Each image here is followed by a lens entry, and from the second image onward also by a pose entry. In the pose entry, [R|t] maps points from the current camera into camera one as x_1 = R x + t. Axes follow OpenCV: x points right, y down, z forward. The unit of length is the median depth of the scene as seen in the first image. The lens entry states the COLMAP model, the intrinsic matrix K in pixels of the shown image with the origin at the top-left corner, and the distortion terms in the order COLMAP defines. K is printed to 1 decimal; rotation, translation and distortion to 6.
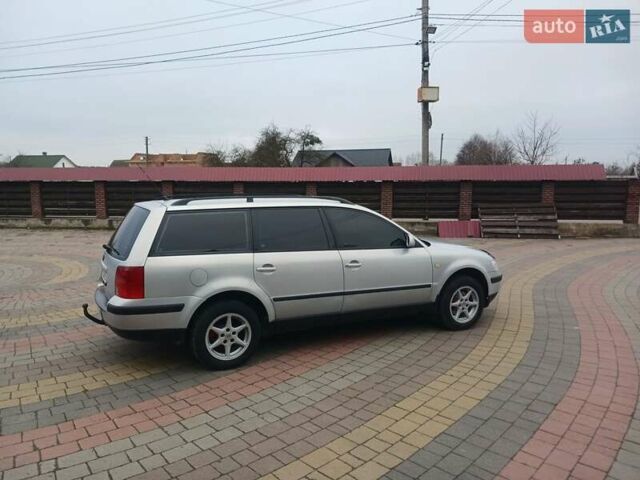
lens RADIAL K [[496.0, 0, 309.3], [0, 496.0, 242.6], [0, 0, 1]] dist [0.086170, -0.155033]
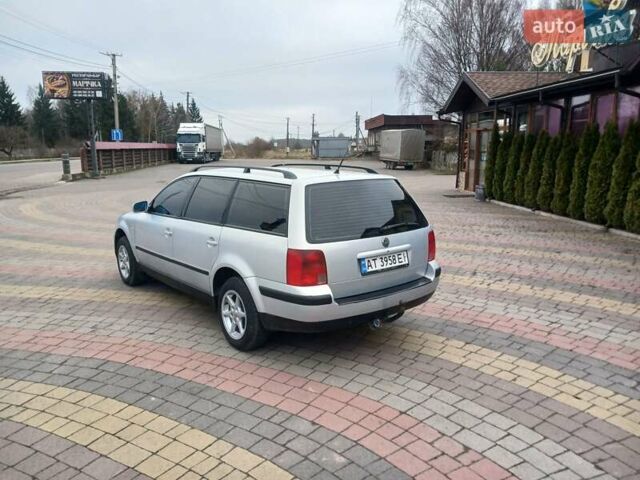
lens RADIAL K [[506.6, 0, 313.4], [0, 506.6, 243.0], [0, 0, 1]] dist [0.012696, -0.005905]
pose [[-0.207139, -0.177195, 0.962131, -0.348922], [0.129087, 0.969911, 0.206419, -0.046118], [-0.969758, 0.166956, -0.178033, 0.370545]]
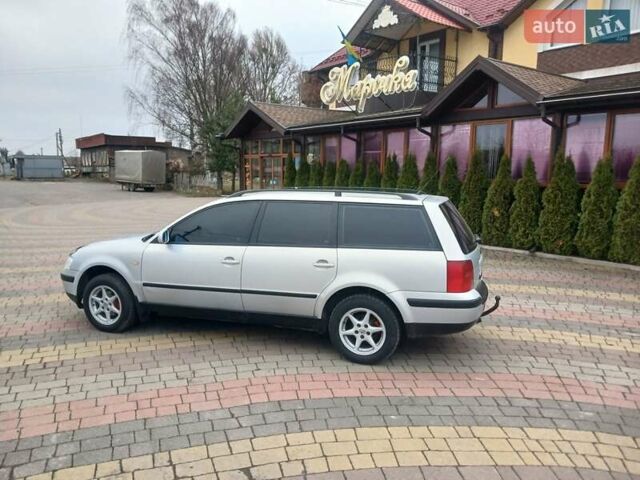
lens RADIAL K [[506.6, 0, 313.4], [0, 506.6, 243.0], [0, 0, 1]] dist [0.012696, -0.005905]
pose [[-0.707232, -0.105231, 0.699106, -0.260704], [0.079841, 0.970646, 0.226872, -0.072118], [-0.702459, 0.216268, -0.678071, 0.565911]]
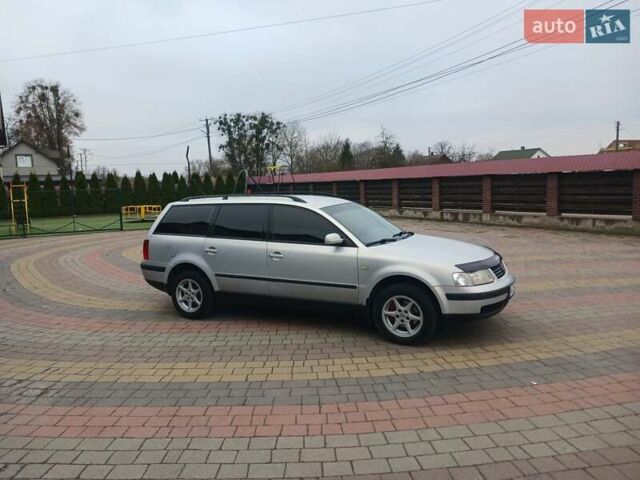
lens RADIAL K [[496.0, 0, 309.3], [0, 496.0, 242.6], [0, 0, 1]] dist [0.086170, -0.155033]
pose [[0.594584, 0.076681, -0.800368, 0.318460], [-0.063455, 0.996812, 0.048362, -0.013570], [0.801525, 0.022033, 0.597555, 0.118574]]
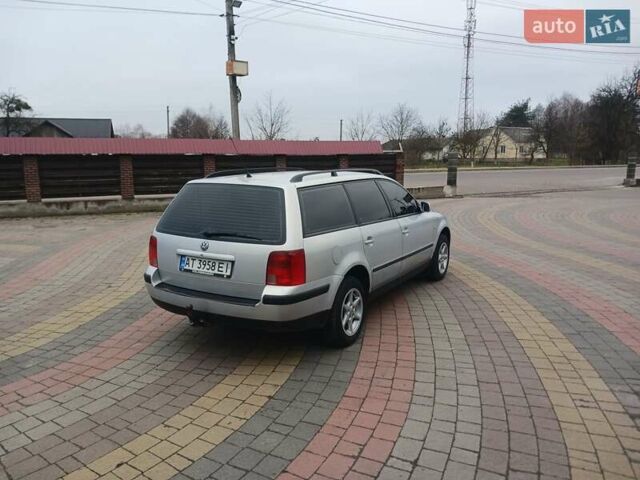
lens RADIAL K [[498.5, 0, 311.8], [0, 498.5, 241.4], [0, 0, 1]] dist [0.026881, -0.046109]
pose [[0.841574, -0.093223, 0.532036, -0.205490], [0.066868, 0.995398, 0.068641, -0.006934], [-0.535987, -0.022190, 0.843935, 0.058086]]
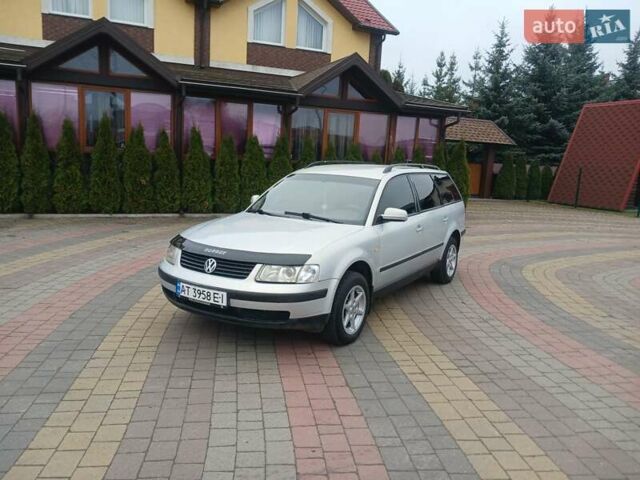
lens RADIAL K [[498.5, 0, 311.8], [0, 498.5, 241.4], [0, 0, 1]] dist [0.026881, -0.046109]
pose [[-0.852151, 0.045430, -0.521320, 0.214804], [-0.112409, 0.957077, 0.267148, -0.070590], [0.511080, 0.286252, -0.810468, 0.635920]]
